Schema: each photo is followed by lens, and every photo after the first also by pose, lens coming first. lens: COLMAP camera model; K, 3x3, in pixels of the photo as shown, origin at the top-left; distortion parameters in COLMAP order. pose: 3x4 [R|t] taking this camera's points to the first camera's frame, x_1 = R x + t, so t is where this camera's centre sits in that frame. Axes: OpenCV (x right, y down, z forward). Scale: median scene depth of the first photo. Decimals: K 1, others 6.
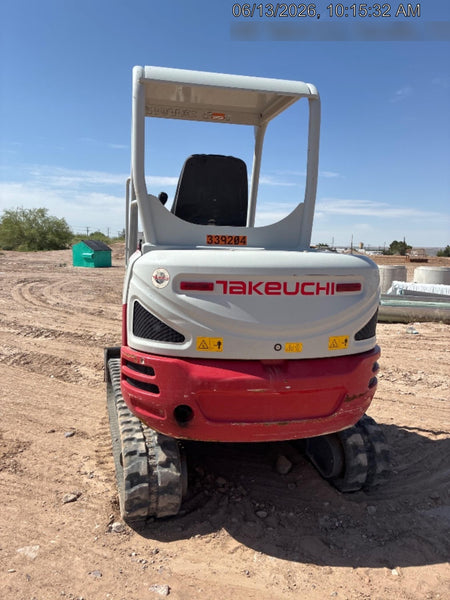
lens RADIAL K [[421.7, 0, 214.6], [0, 421.7, 295.8], [0, 0, 1]] dist [0.022851, -0.028501]
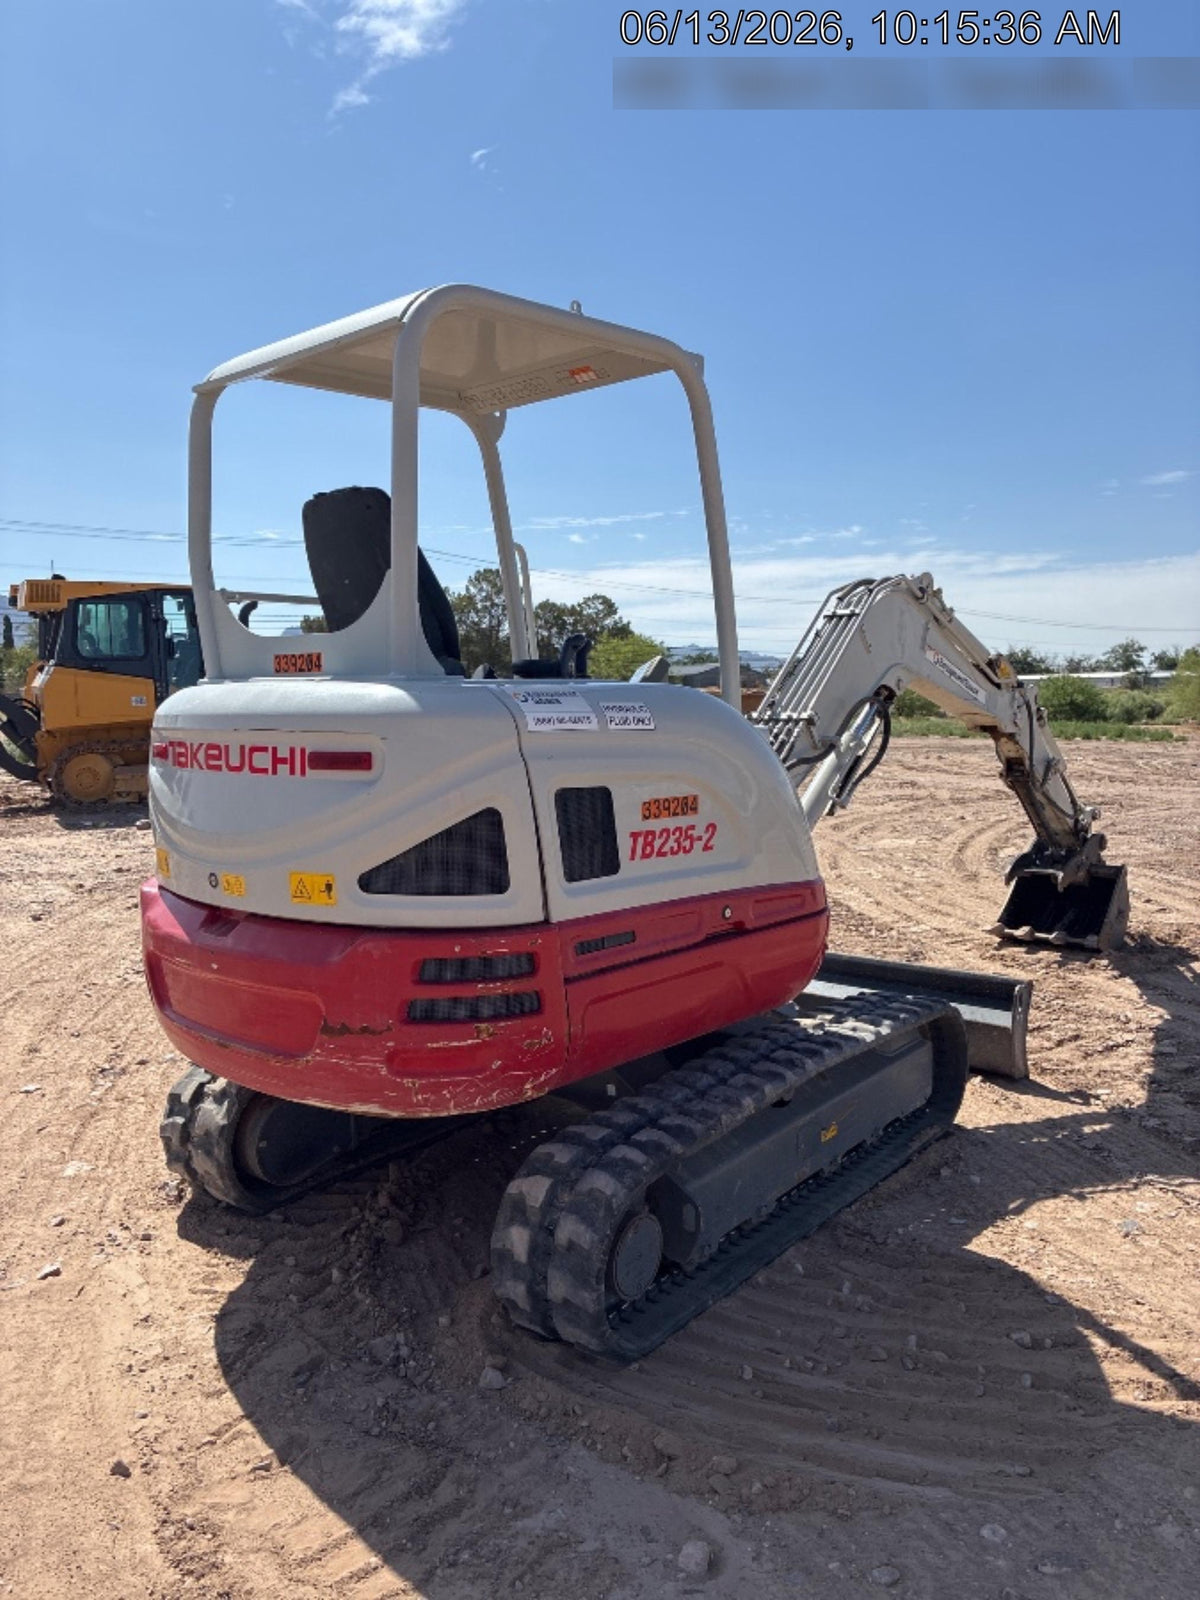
lens RADIAL K [[1124.6, 0, 617.8], [0, 1124.6, 784.7], [0, 0, 1]] dist [0.022851, -0.028501]
pose [[0.641420, 0.031120, -0.766558, 1.392115], [-0.068377, 0.997519, -0.016718, 0.003766], [0.764137, 0.063138, 0.641957, 0.508323]]
